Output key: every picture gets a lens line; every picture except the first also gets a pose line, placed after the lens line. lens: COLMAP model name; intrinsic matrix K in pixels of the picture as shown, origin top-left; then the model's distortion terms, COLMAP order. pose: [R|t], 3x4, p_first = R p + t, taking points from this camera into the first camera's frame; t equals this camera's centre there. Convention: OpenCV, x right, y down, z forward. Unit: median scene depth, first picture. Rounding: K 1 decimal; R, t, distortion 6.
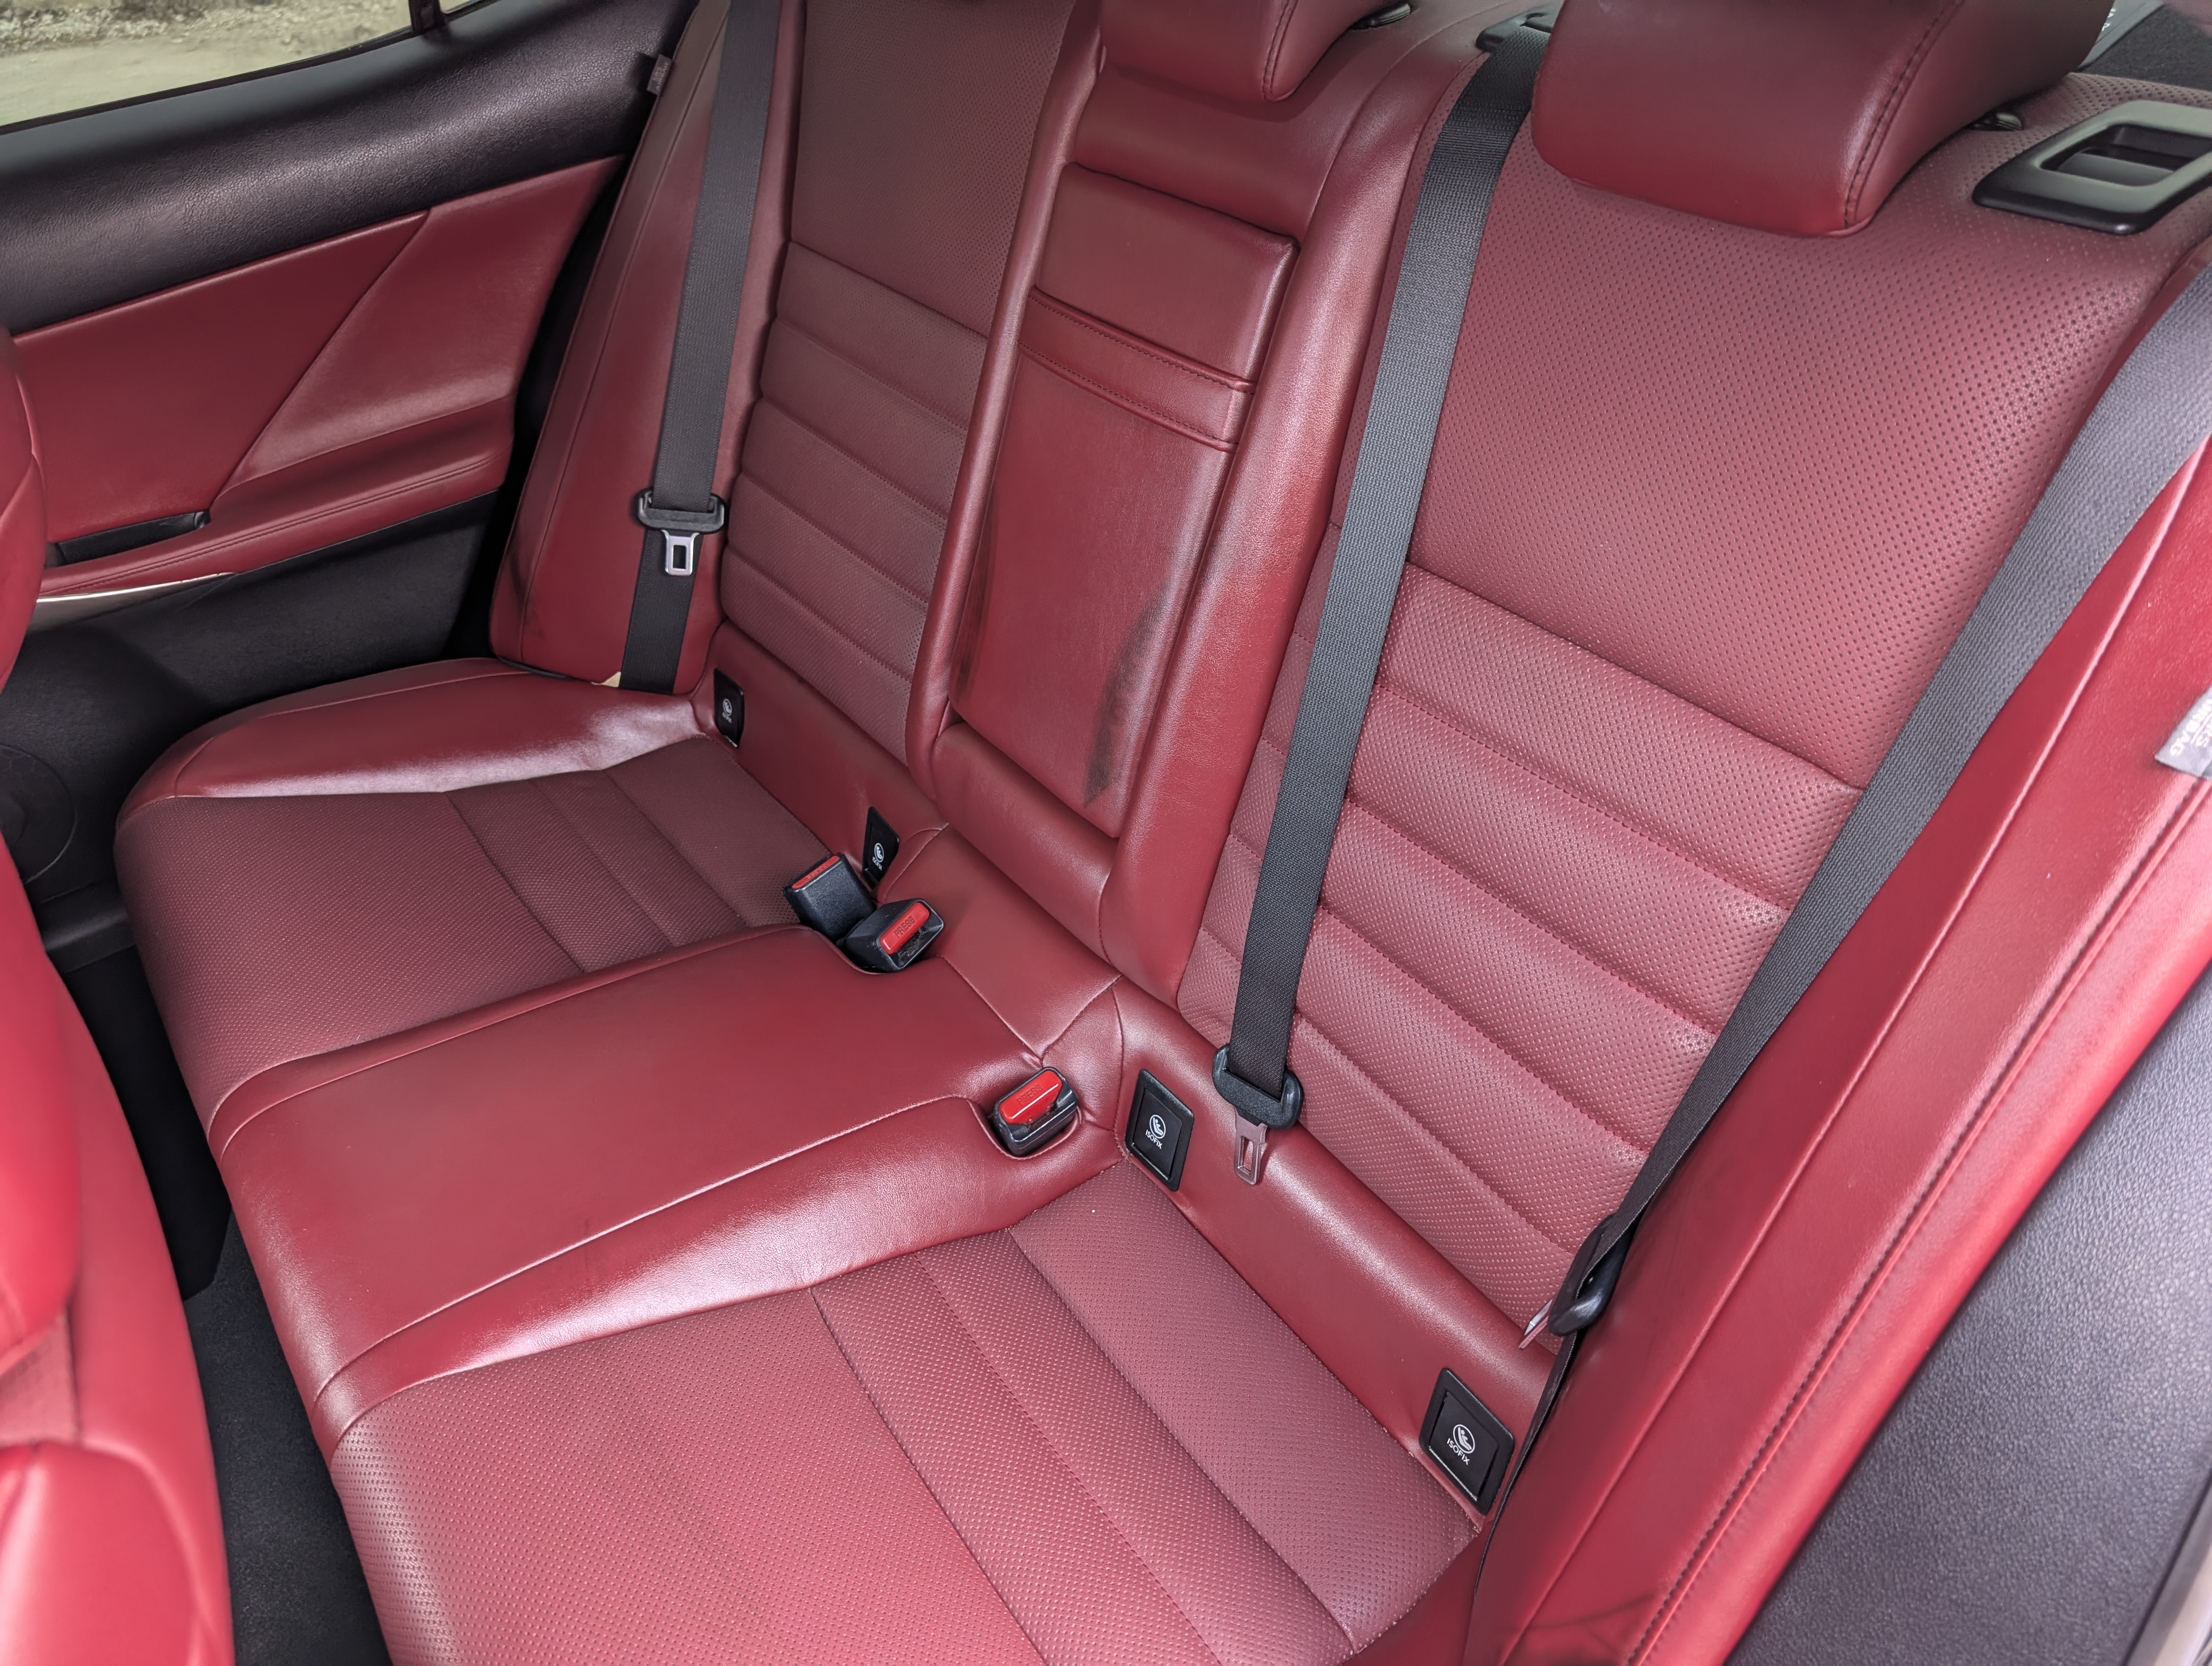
lens RADIAL K [[1562.9, 0, 1105.3], [0, 1562.9, 833.7], [0, 0, 1]] dist [0.005563, -0.001746]
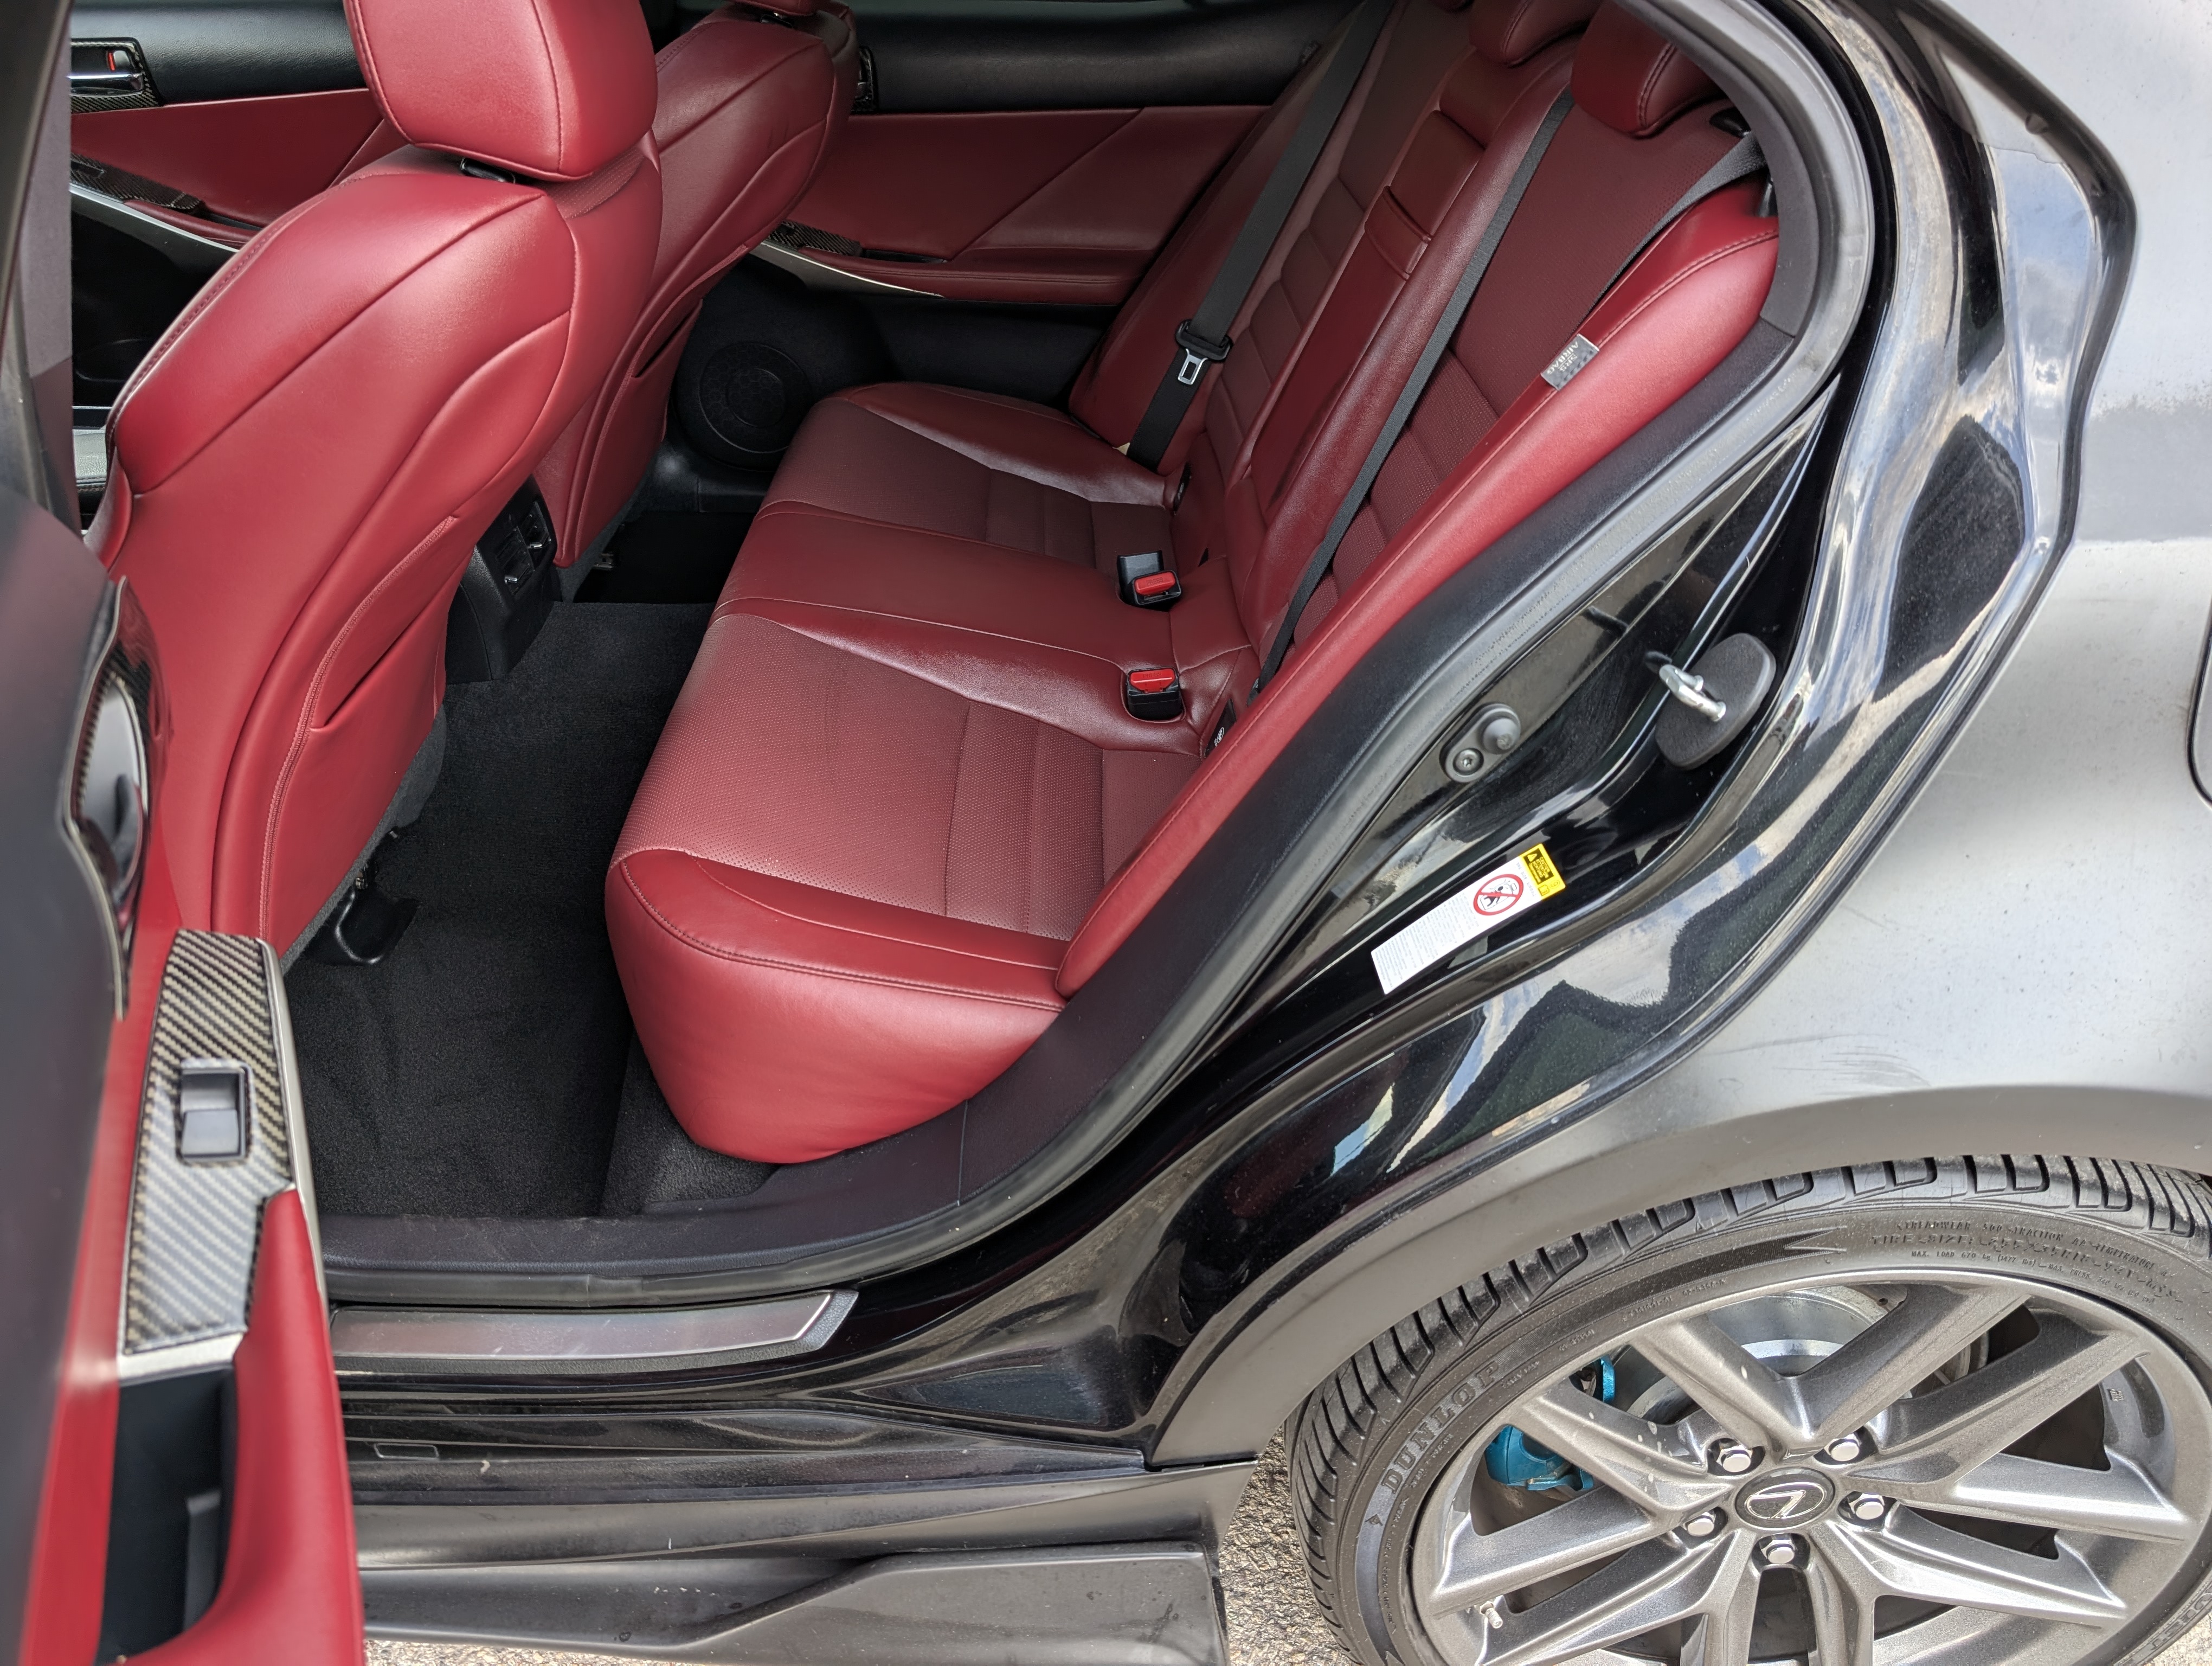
lens RADIAL K [[1562.9, 0, 1105.3], [0, 1562.9, 833.7], [0, 0, 1]] dist [0.005563, -0.001746]
pose [[0.805737, 0.405259, -0.431918, 0.472069], [-0.447209, 0.894416, 0.004949, 0.238215], [0.388320, 0.189170, 0.901899, -0.256643]]
